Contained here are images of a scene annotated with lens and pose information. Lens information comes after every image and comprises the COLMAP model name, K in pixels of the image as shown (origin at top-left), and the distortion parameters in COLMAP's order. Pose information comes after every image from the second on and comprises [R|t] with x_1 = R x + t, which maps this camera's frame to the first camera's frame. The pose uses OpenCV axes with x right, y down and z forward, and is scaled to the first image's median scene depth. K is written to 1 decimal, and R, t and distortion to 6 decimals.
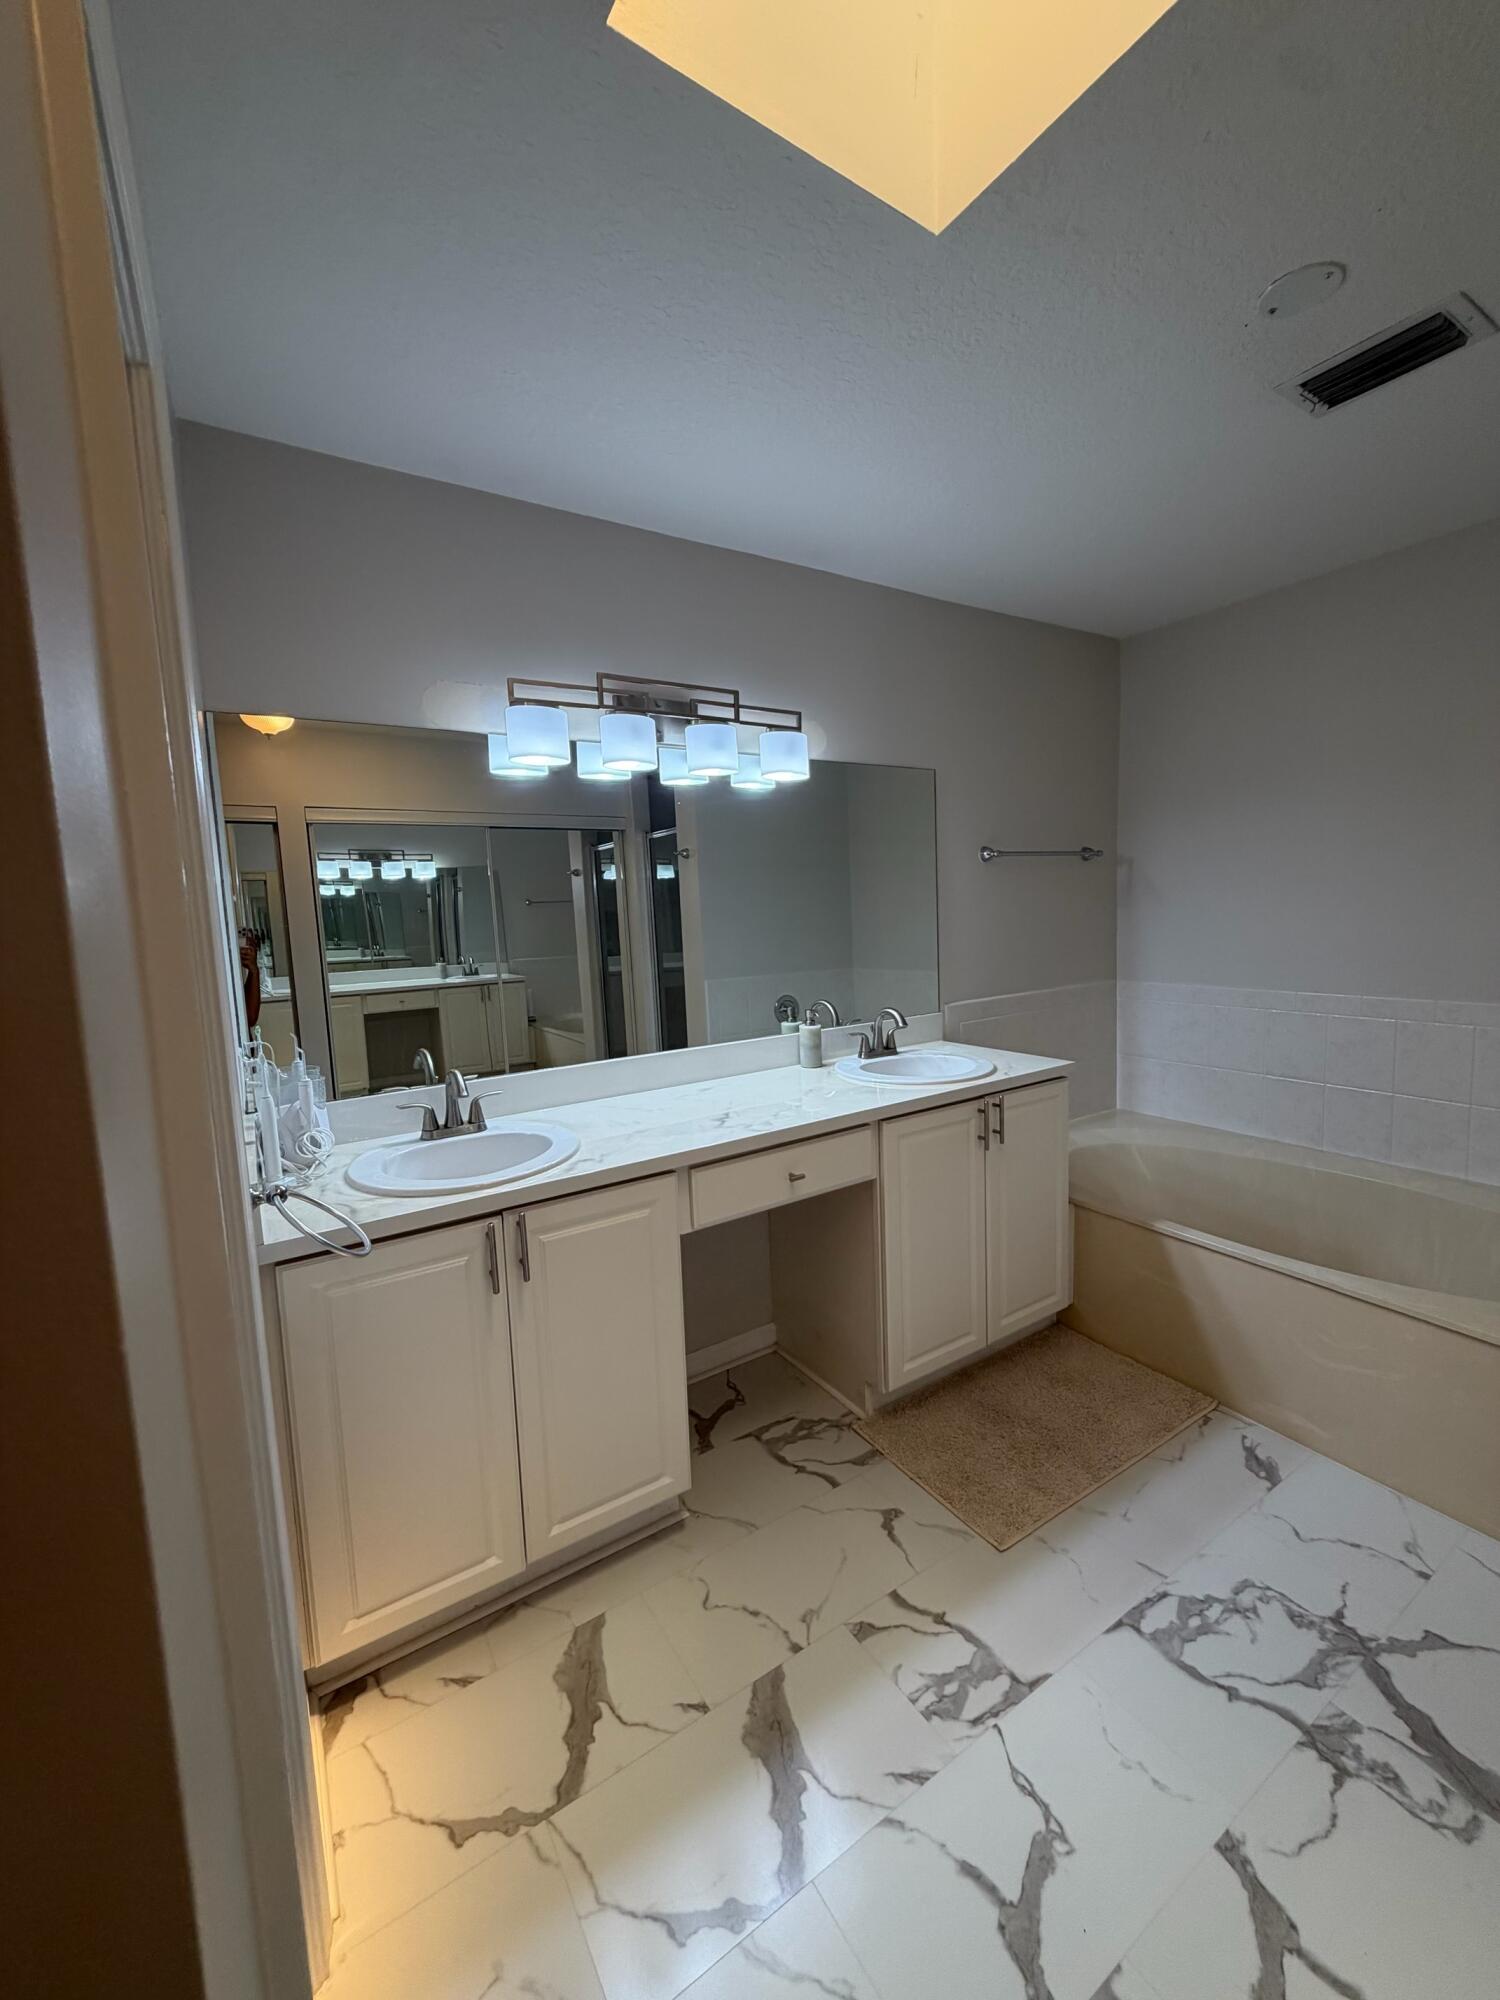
lens RADIAL K [[799.0, 0, 753.3], [0, 799.0, 1000.5], [0, 0, 1]] dist [-0.002760, 0.000326]
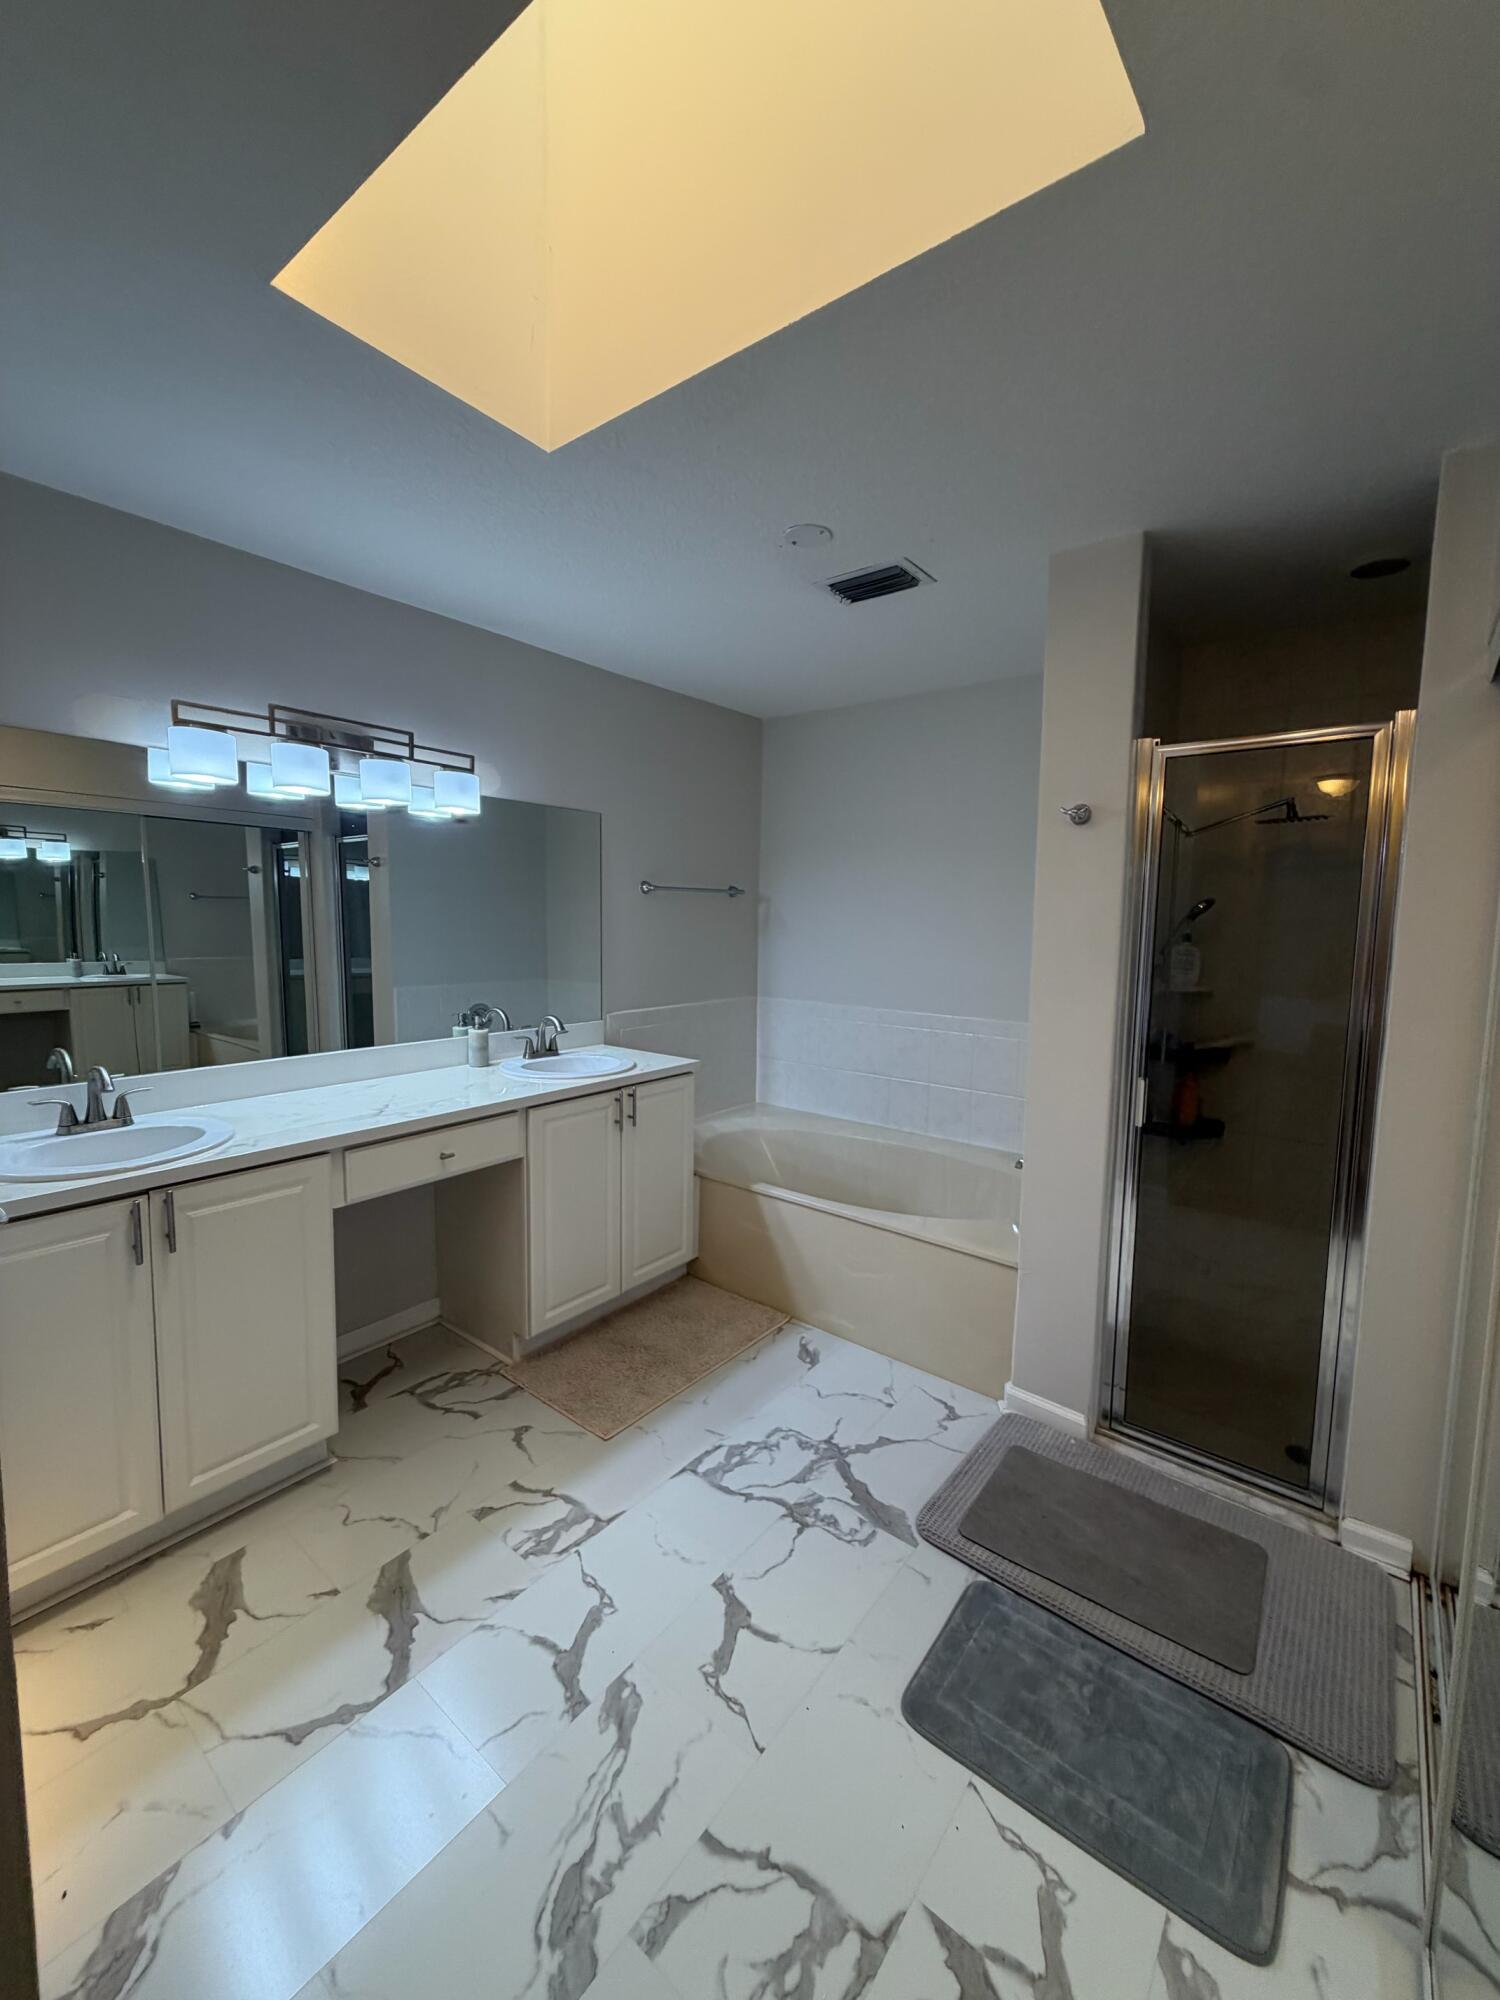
lens RADIAL K [[799.0, 0, 755.2], [0, 799.0, 995.1], [0, 0, 1]] dist [-0.002760, 0.000326]
pose [[0.942840, 0.023366, 0.332427, 0.084008], [-0.016239, 0.999575, -0.024204, 0.004484], [-0.332851, 0.017422, 0.942818, -0.263370]]
